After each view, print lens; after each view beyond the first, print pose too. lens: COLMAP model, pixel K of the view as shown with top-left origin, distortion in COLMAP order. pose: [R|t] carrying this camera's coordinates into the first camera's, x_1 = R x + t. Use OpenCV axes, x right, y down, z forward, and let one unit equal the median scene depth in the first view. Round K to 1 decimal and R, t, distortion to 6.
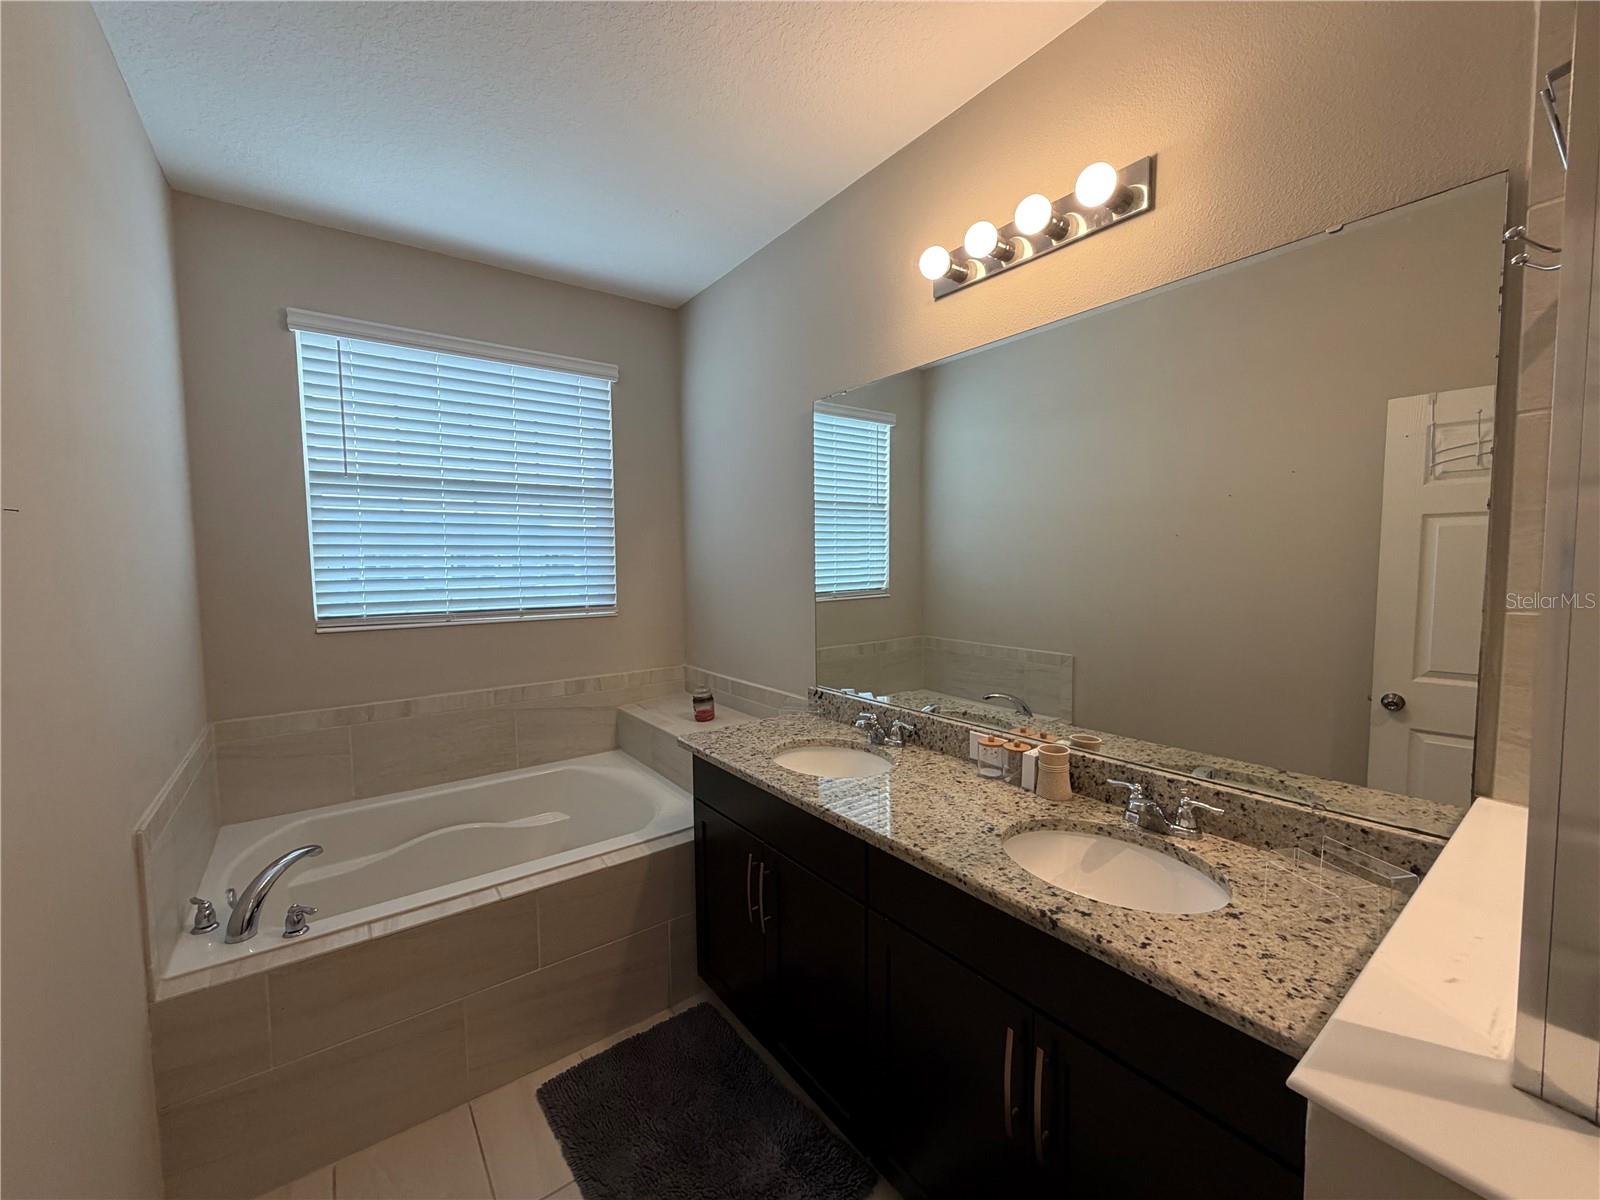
lens RADIAL K [[636.0, 0, 797.2], [0, 636.0, 598.8], [0, 0, 1]] dist [-0.002001, 0.001358]
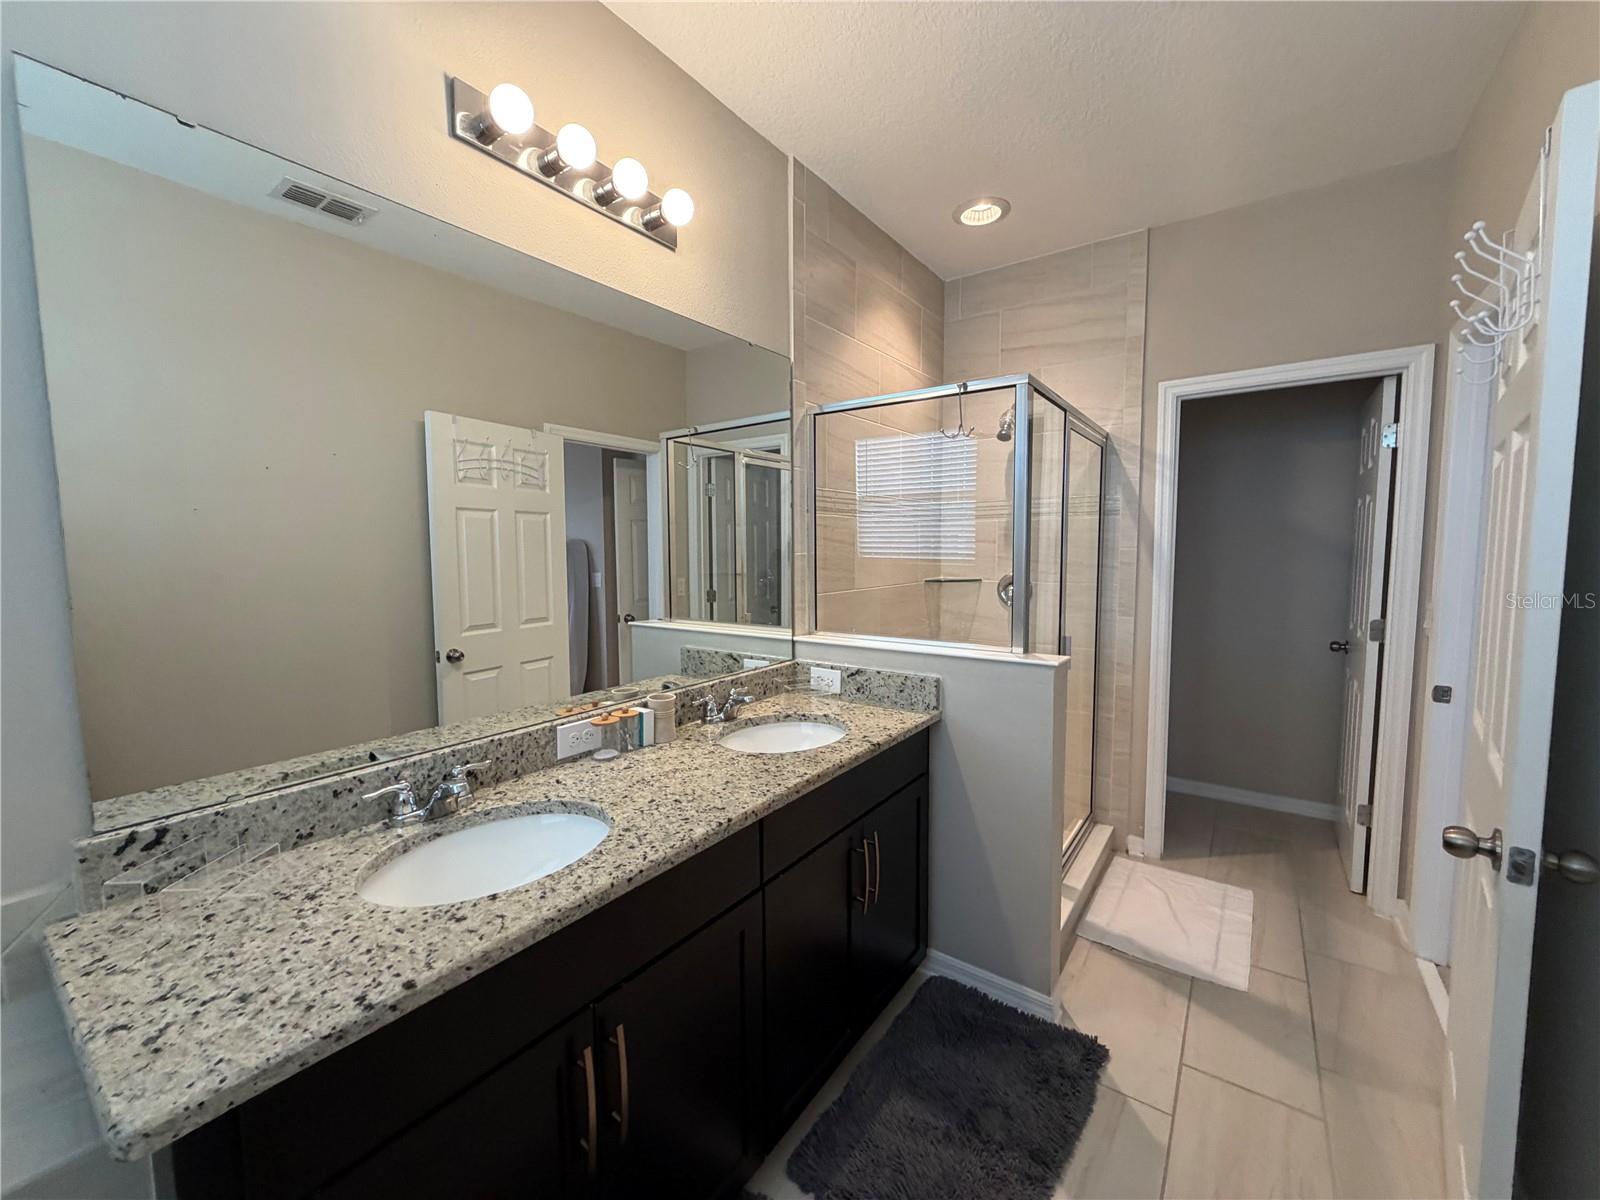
lens RADIAL K [[636.0, 0, 799.0], [0, 636.0, 592.8], [0, 0, 1]] dist [-0.002001, 0.001358]
pose [[-0.290427, -0.047943, 0.955695, -0.584261], [0.080694, 0.993959, 0.074385, 0.000410], [-0.953489, 0.098722, -0.284804, 0.907952]]
